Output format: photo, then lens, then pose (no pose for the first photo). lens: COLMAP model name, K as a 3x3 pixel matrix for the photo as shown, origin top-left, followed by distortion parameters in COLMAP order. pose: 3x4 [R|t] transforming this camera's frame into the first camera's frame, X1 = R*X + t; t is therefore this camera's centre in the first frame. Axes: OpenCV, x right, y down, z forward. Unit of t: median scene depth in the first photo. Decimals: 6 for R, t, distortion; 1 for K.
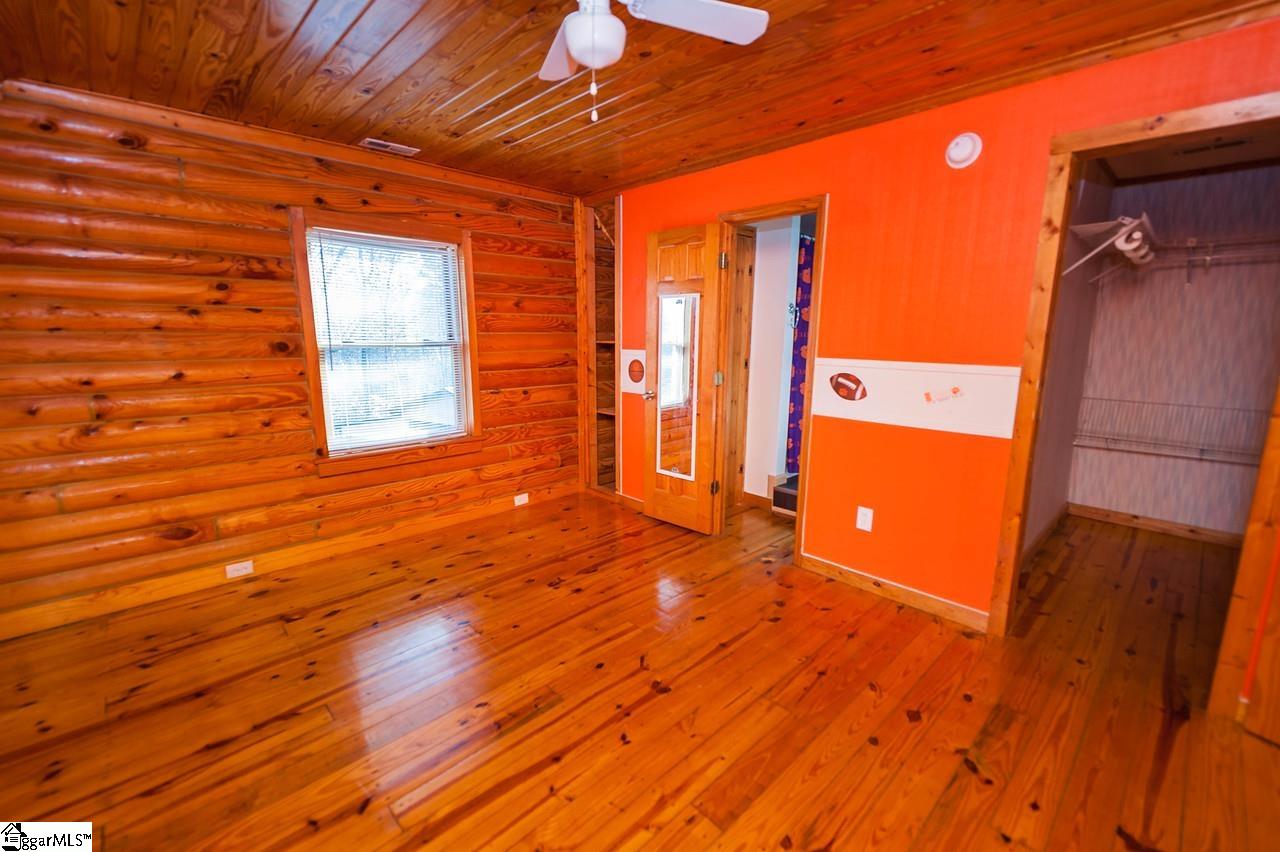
lens RADIAL K [[536.8, 0, 642.2], [0, 536.8, 432.1], [0, 0, 1]] dist [0.008956, -0.000323]
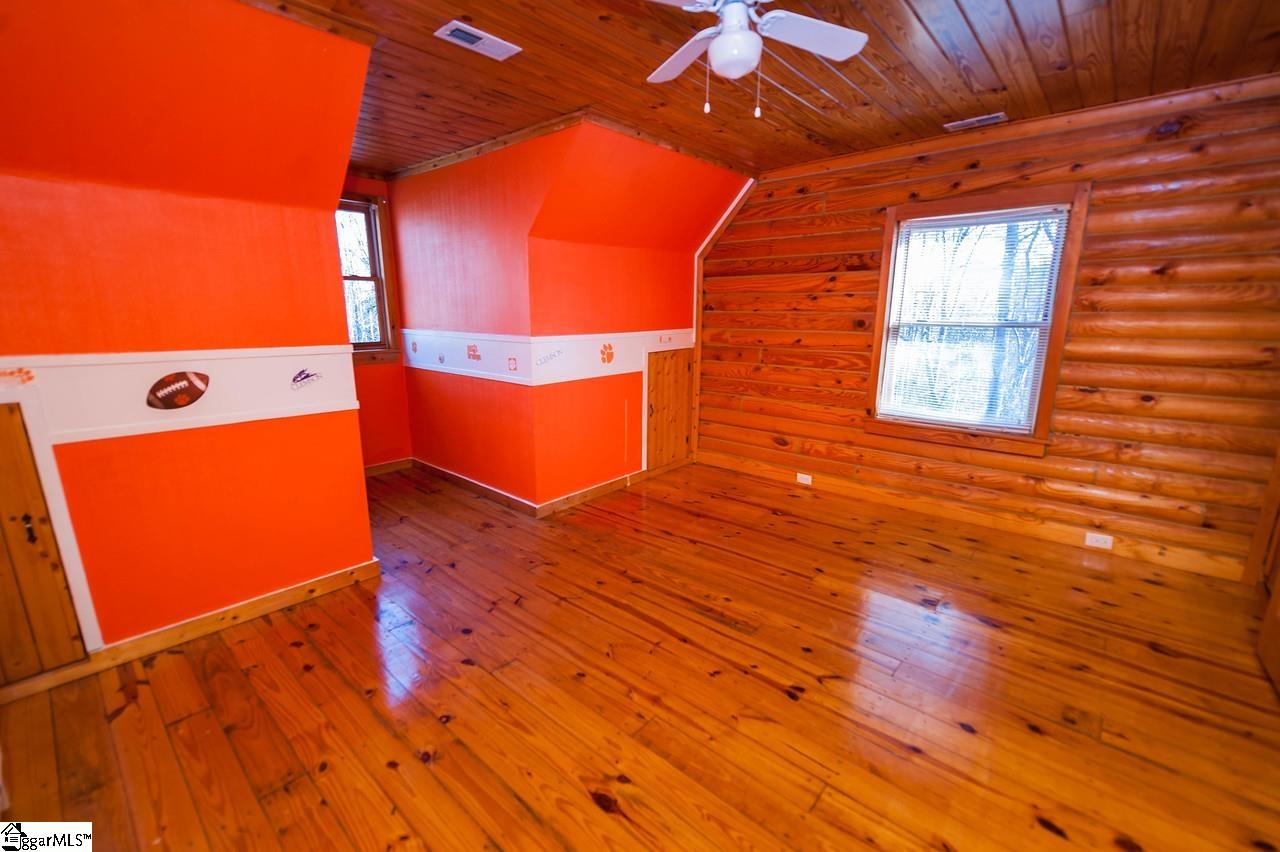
lens RADIAL K [[536.8, 0, 642.2], [0, 536.8, 432.1], [0, 0, 1]] dist [0.008956, -0.000323]
pose [[0.085663, 0.218292, -0.972117, 0.601211], [-0.185572, 0.962125, 0.199696, -0.072680], [0.978890, 0.163291, 0.122927, 0.401148]]
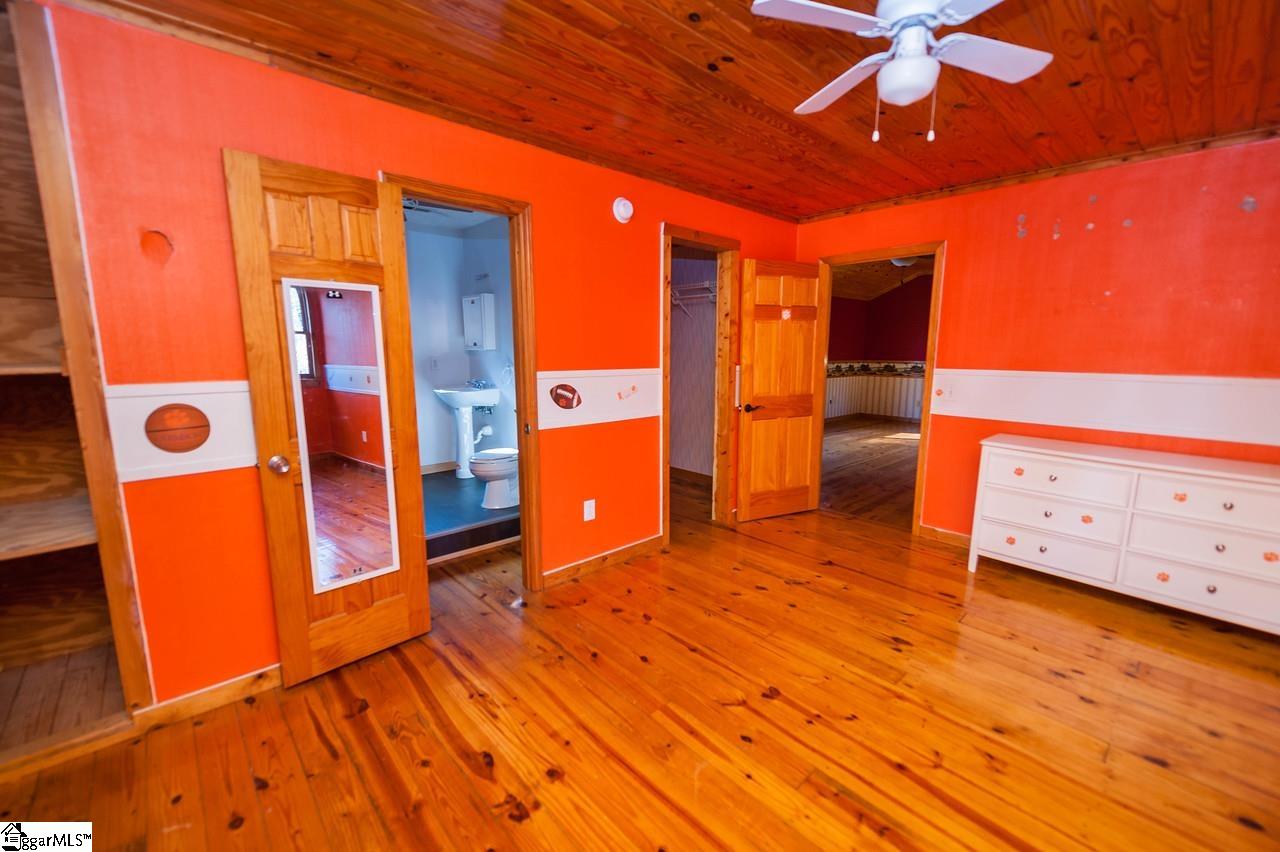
lens RADIAL K [[524.2, 0, 642.4], [0, 524.2, 430.6], [0, 0, 1]] dist [0.020893, -0.008493]
pose [[0.020929, -0.165781, 0.985940, -0.639349], [0.182073, 0.970298, 0.159286, -0.155499], [-0.983062, 0.176180, 0.050492, 0.804314]]
